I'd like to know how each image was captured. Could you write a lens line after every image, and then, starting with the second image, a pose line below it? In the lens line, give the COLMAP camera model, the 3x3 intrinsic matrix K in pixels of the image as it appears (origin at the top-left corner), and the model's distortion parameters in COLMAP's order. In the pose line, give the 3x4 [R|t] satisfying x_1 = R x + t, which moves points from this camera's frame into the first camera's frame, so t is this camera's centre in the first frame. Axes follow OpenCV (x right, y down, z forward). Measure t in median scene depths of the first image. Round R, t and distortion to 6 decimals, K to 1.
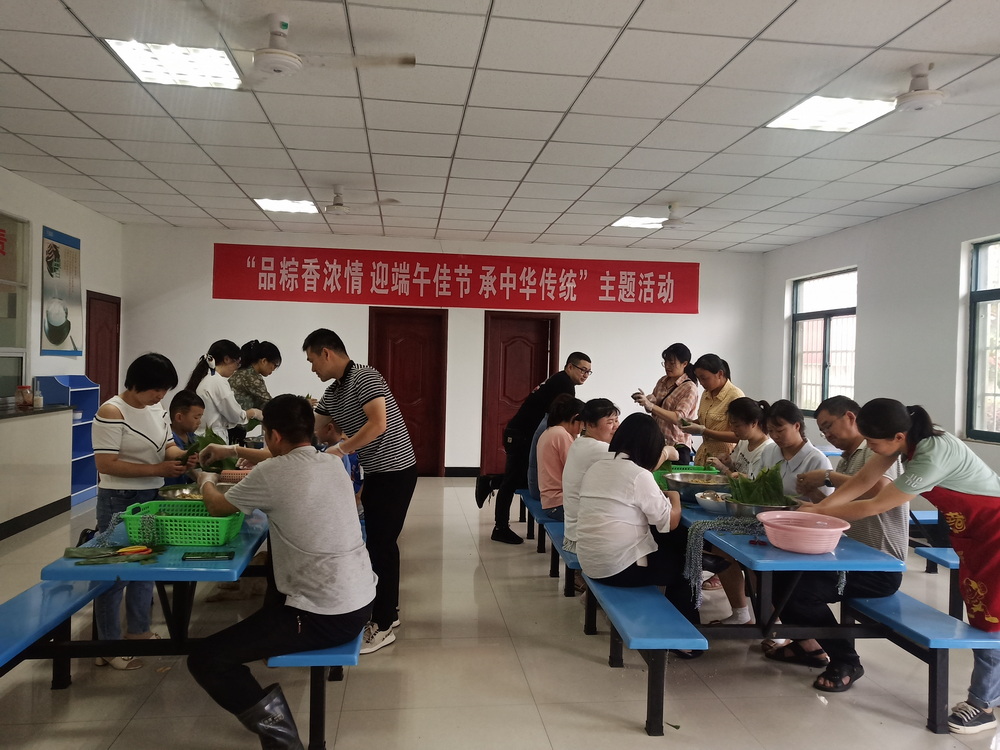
lens RADIAL K [[744.5, 0, 500.0], [0, 744.5, 375.0], [0, 0, 1]] dist [-0.031832, 0.011286]
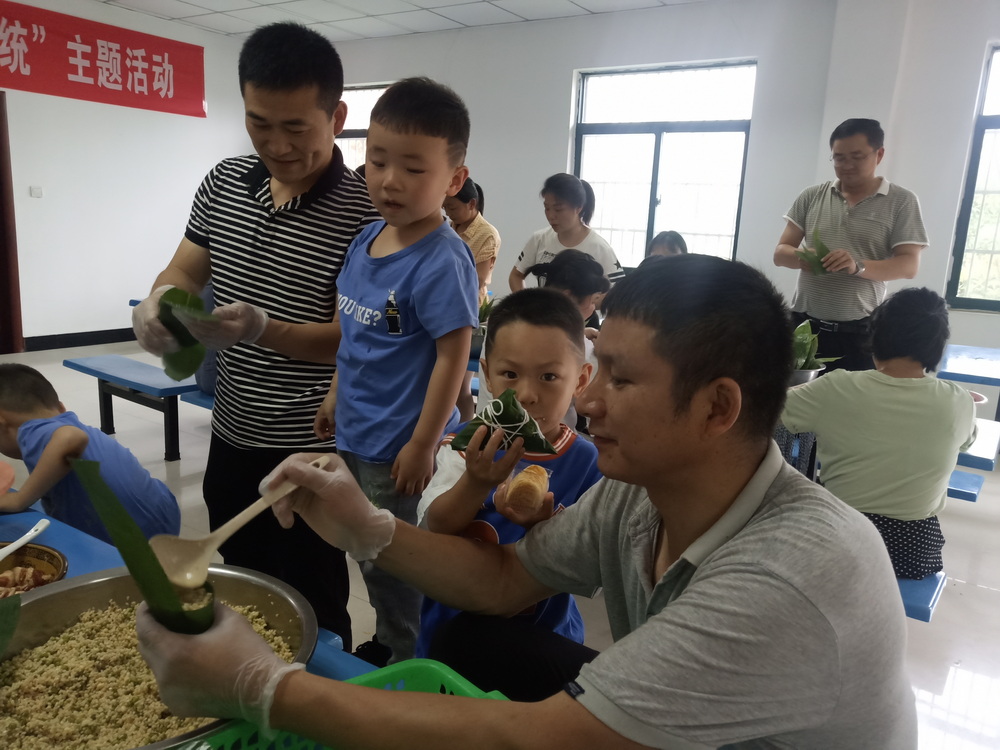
lens RADIAL K [[744.5, 0, 500.0], [0, 744.5, 375.0], [0, 0, 1]] dist [-0.031832, 0.011286]
pose [[0.653878, -0.137988, 0.743910, -0.134509], [-0.029798, 0.977769, 0.207558, 0.007780], [-0.756013, -0.157885, 0.635230, 0.260899]]
